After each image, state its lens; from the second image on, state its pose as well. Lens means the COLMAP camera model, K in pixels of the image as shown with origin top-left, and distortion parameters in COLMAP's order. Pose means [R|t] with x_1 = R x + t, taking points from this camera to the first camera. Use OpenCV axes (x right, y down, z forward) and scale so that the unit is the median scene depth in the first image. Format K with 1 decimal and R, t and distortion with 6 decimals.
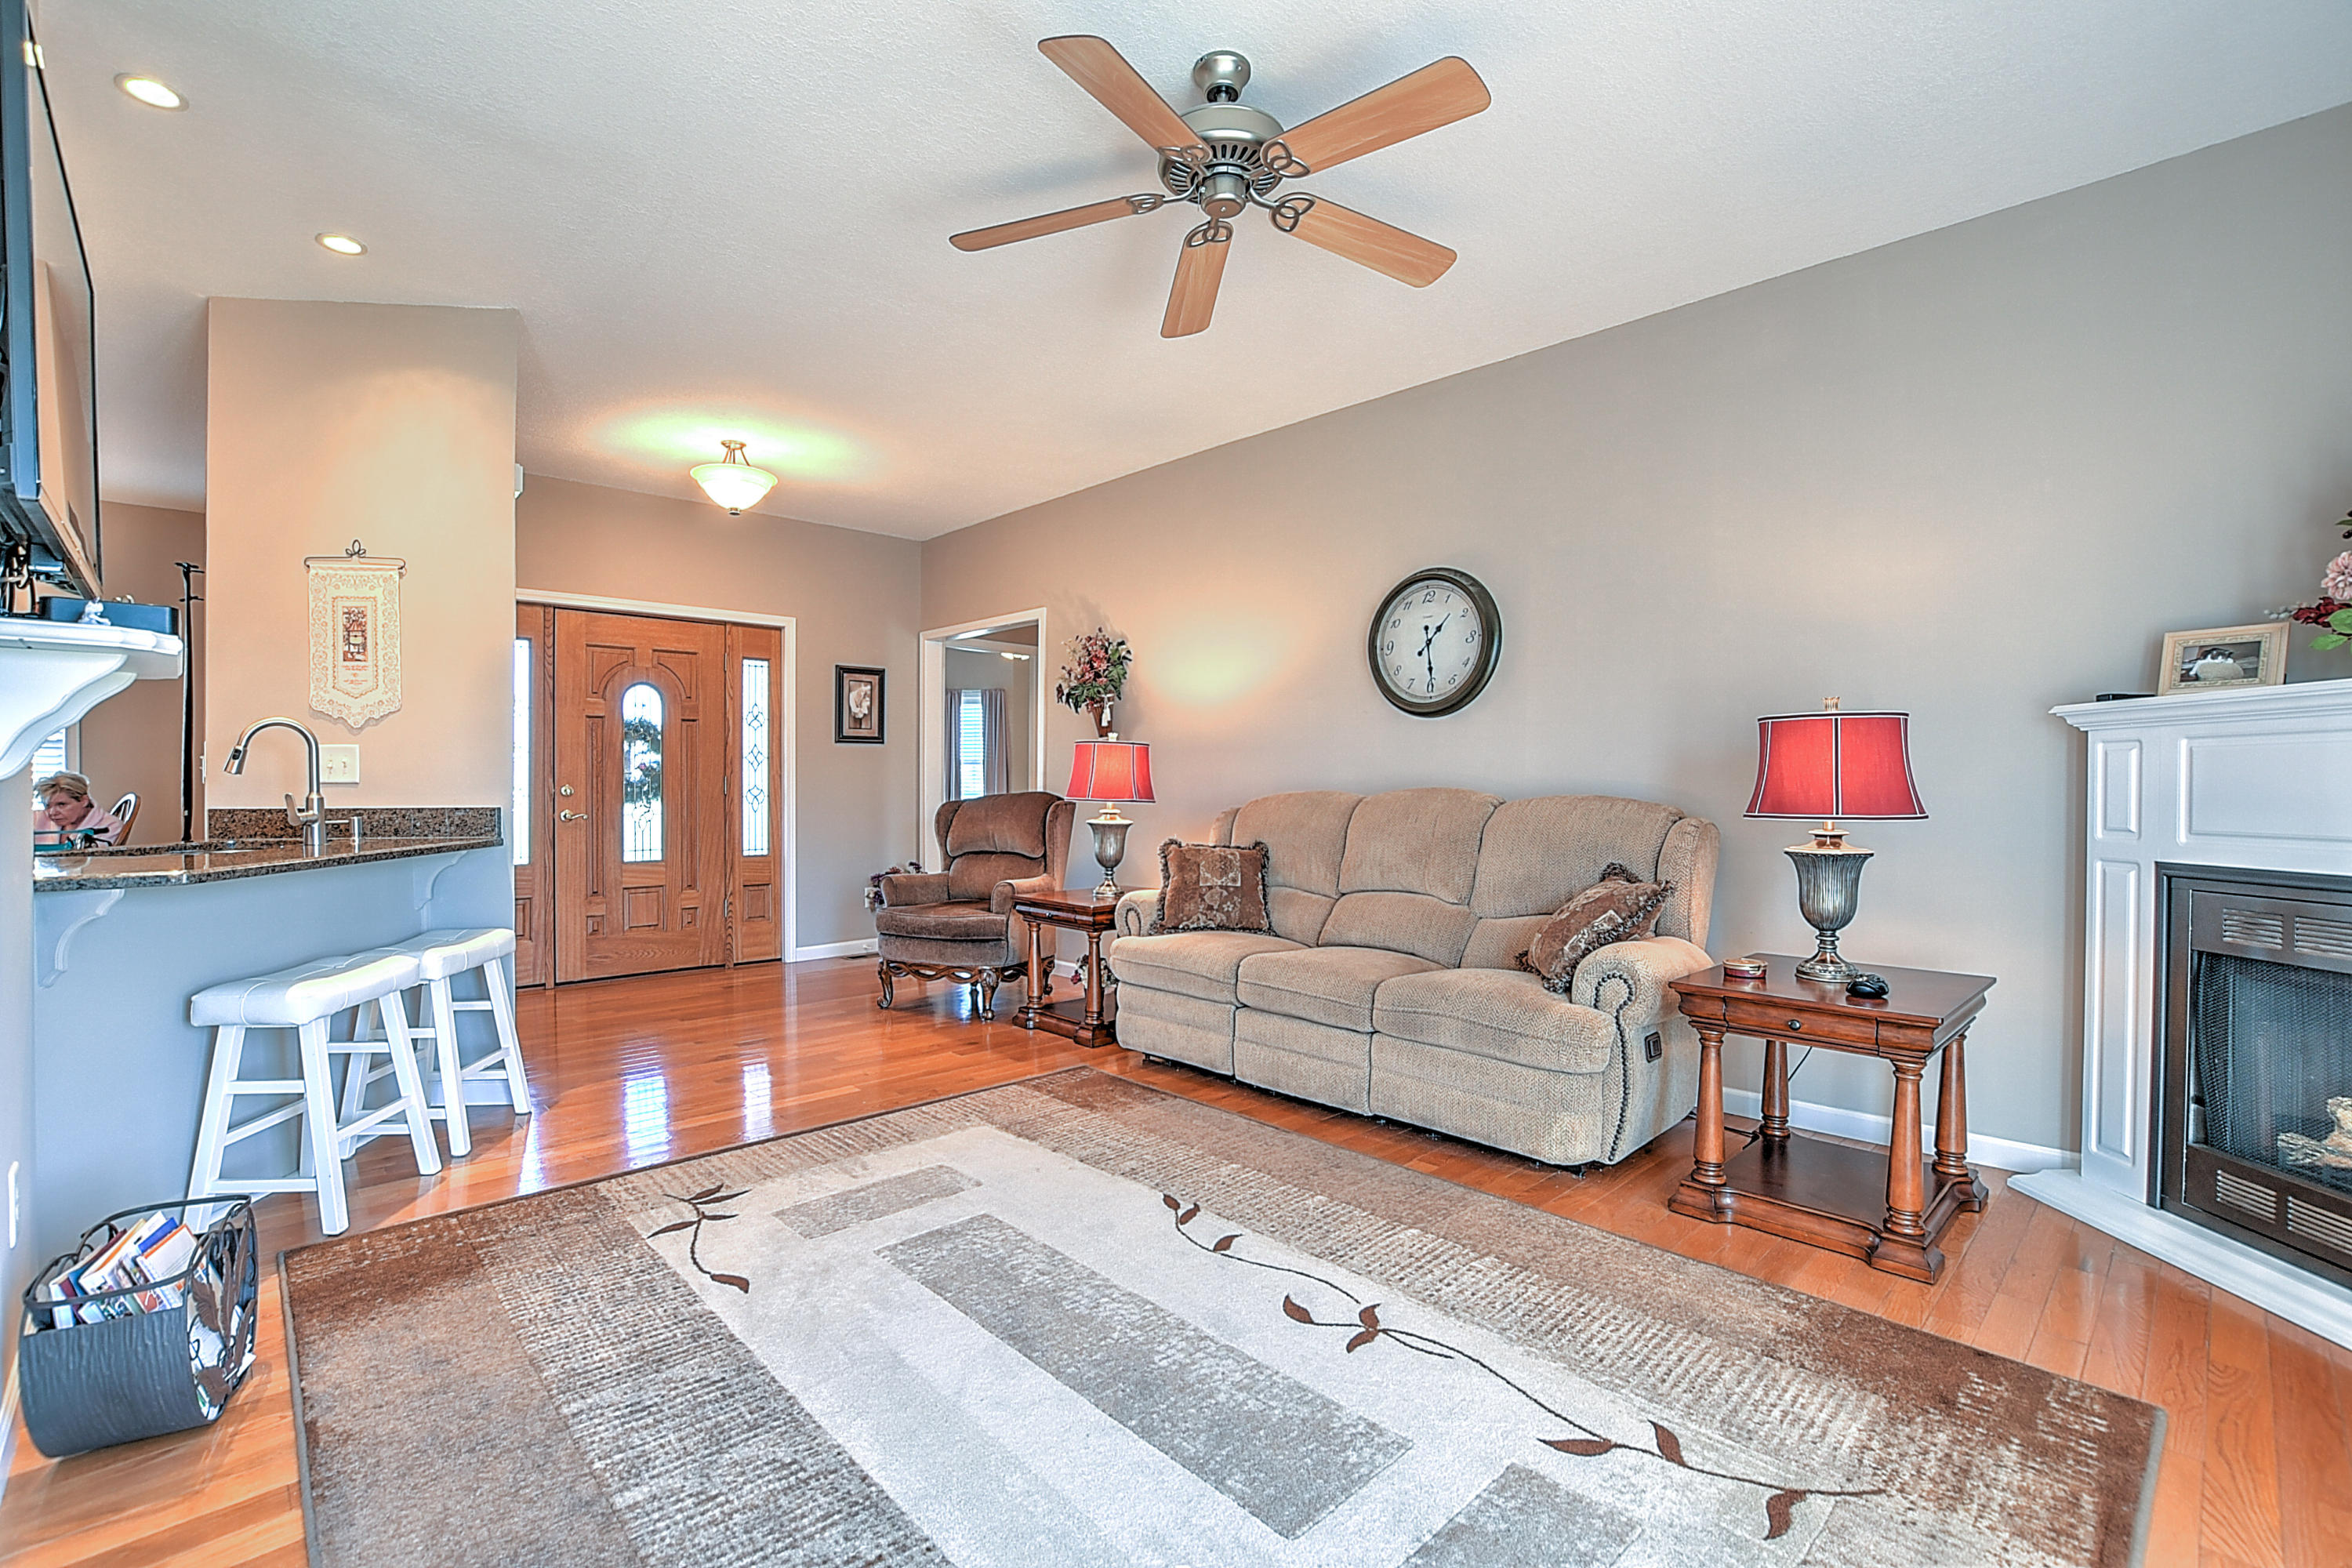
lens RADIAL K [[1042.5, 0, 1151.2], [0, 1042.5, 786.1], [0, 0, 1]] dist [-0.031202, 0.003552]
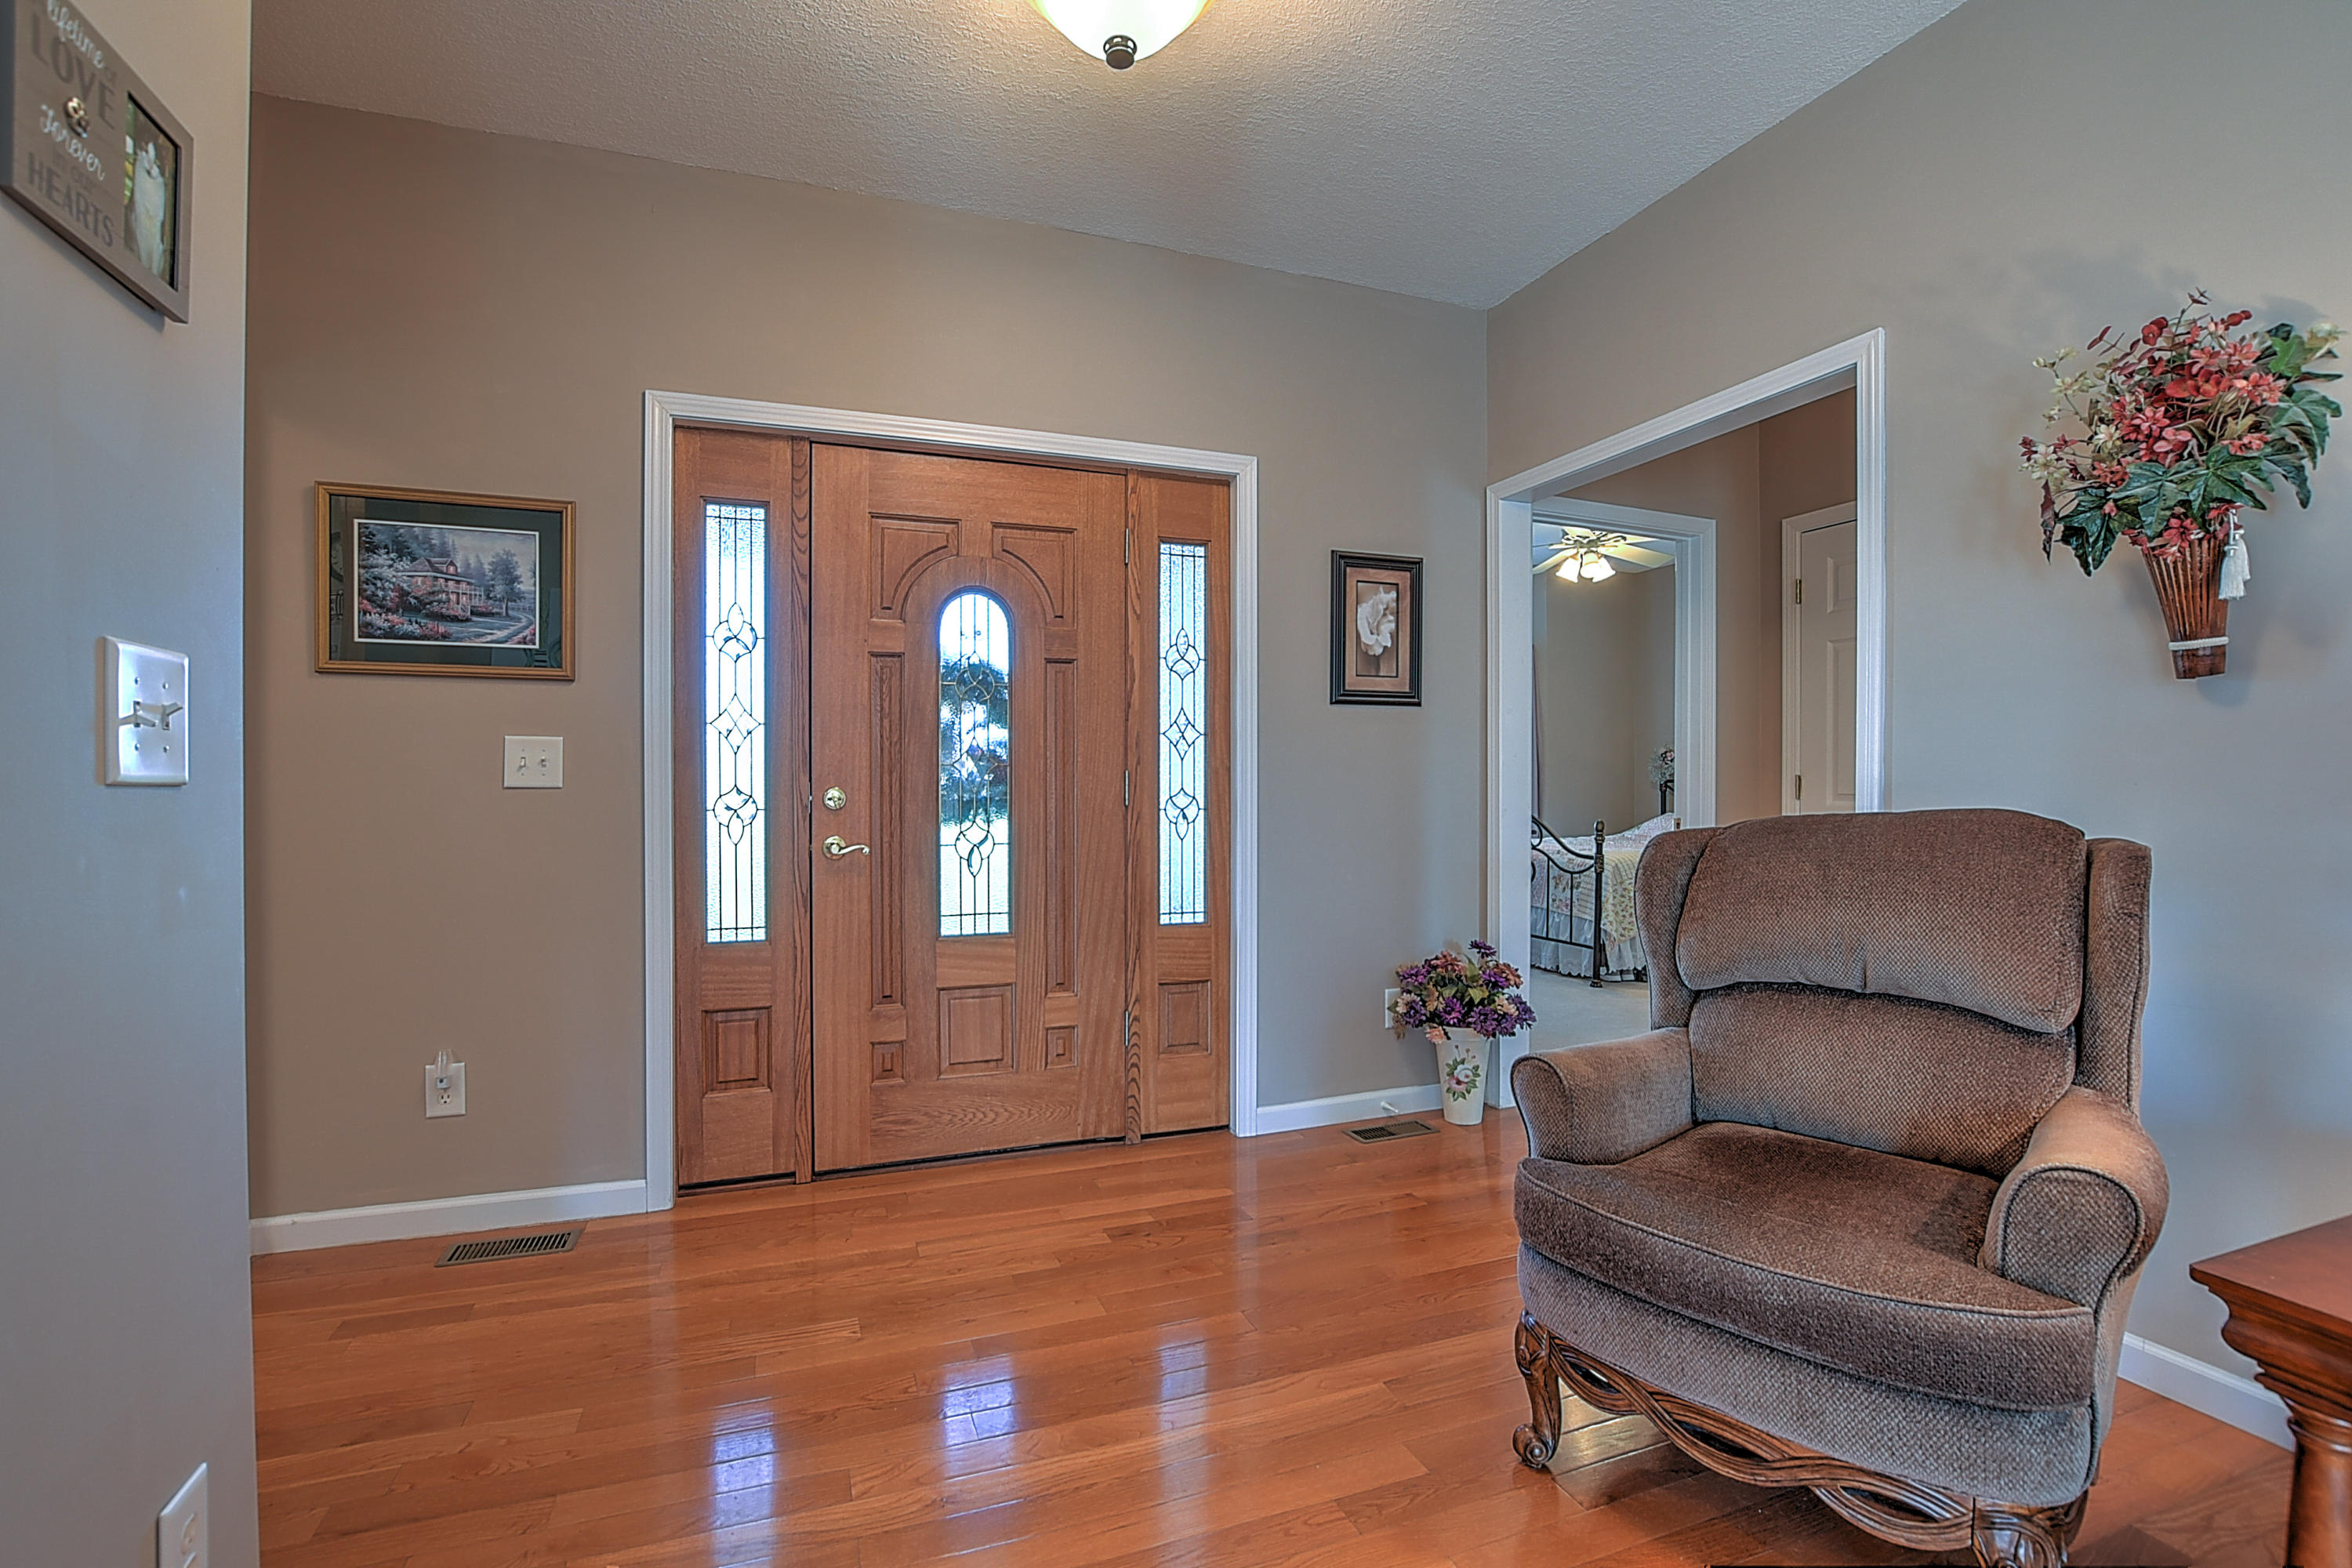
lens RADIAL K [[1042.5, 0, 1169.9], [0, 1042.5, 788.7], [0, 0, 1]] dist [-0.031202, 0.003552]
pose [[0.928766, 0.002805, -0.370655, -0.206081], [-0.001162, 0.999988, 0.004656, -0.002909], [0.370664, -0.003893, 0.928759, 0.545656]]
